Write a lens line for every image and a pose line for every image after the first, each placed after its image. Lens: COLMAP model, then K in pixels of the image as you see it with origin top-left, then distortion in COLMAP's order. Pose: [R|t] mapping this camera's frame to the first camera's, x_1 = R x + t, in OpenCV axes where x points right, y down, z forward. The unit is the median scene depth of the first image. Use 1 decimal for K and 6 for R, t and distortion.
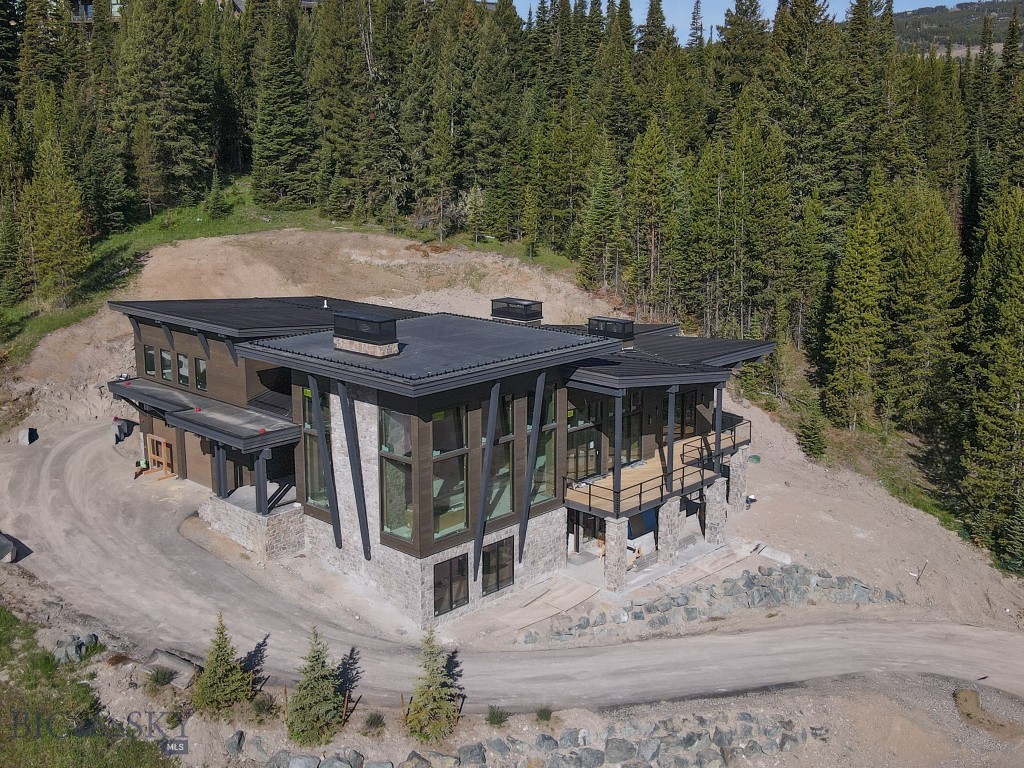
lens RADIAL K [[1043.5, 0, 512.0], [0, 1043.5, 384.0], [0, 0, 1]] dist [0.000540, 0.005250]
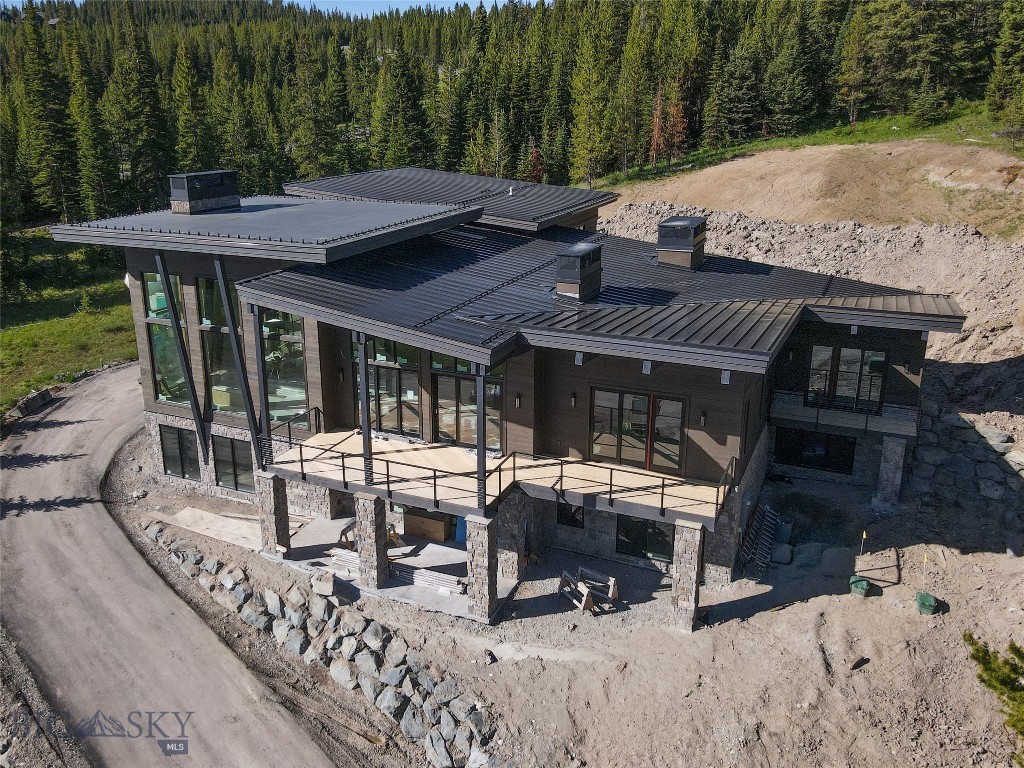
lens RADIAL K [[828.3, 0, 480.7], [0, 828.3, 381.0], [0, 0, 1]] dist [0.001896, 0.002108]
pose [[0.331183, 0.300740, -0.894356, 0.677962], [-0.191092, 0.949583, 0.248549, -0.117368], [0.924014, 0.088589, 0.371955, 0.902574]]
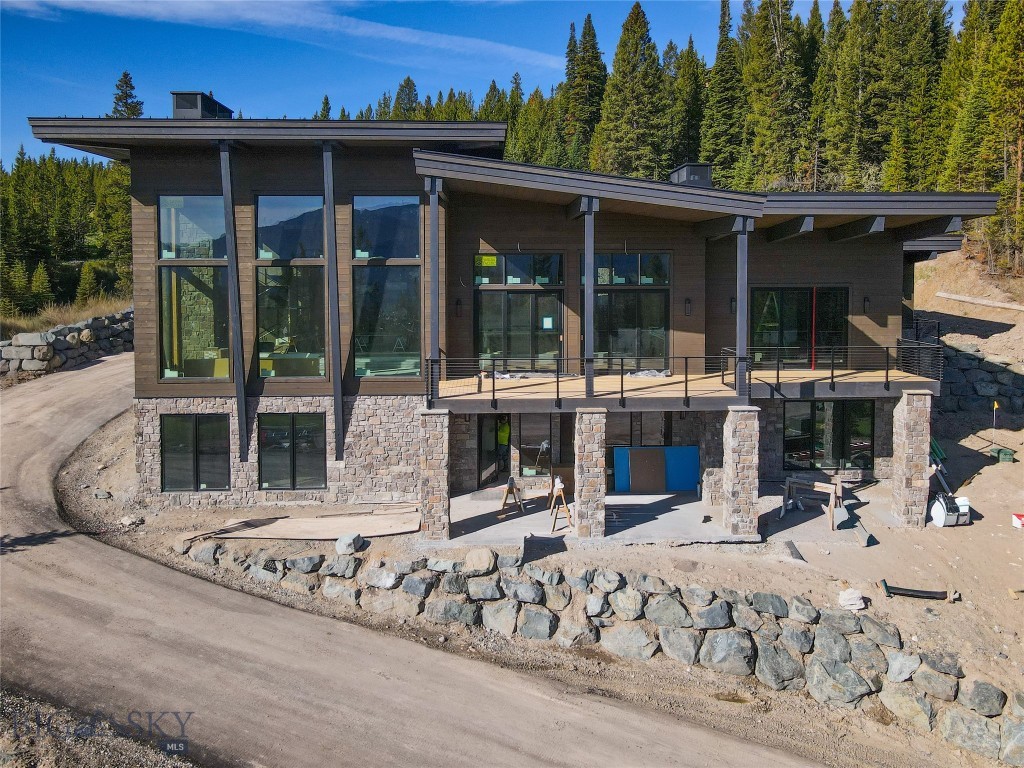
lens RADIAL K [[768.8, 0, 512.5], [0, 768.8, 313.9], [0, 0, 1]] dist [0.004130, 0.000694]
pose [[0.725075, 0.044618, -0.687224, 0.421636], [-0.144621, 0.985512, -0.088602, 0.107170], [0.673314, 0.163630, 0.721023, 0.704953]]
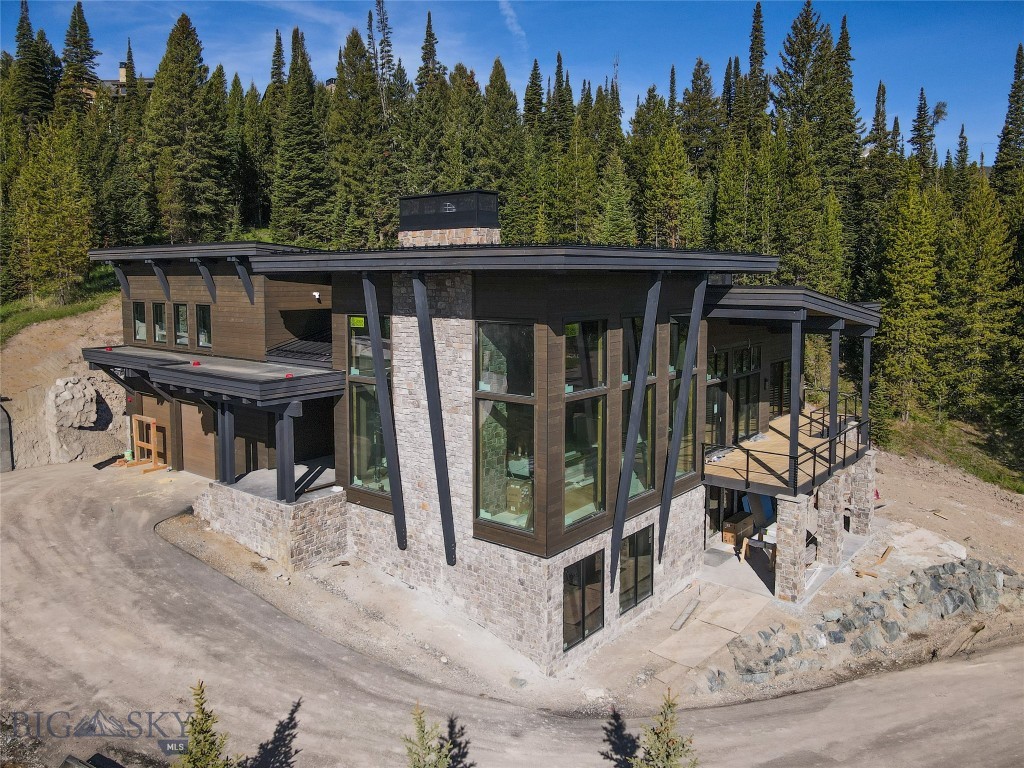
lens RADIAL K [[765.5, 0, 523.5], [0, 765.5, 354.9], [0, 0, 1]] dist [0.015362, -0.000688]
pose [[0.996724, -0.009045, 0.080370, -0.124098], [0.018076, 0.993504, -0.112355, 0.088171], [-0.078831, 0.113440, 0.990413, 0.480689]]
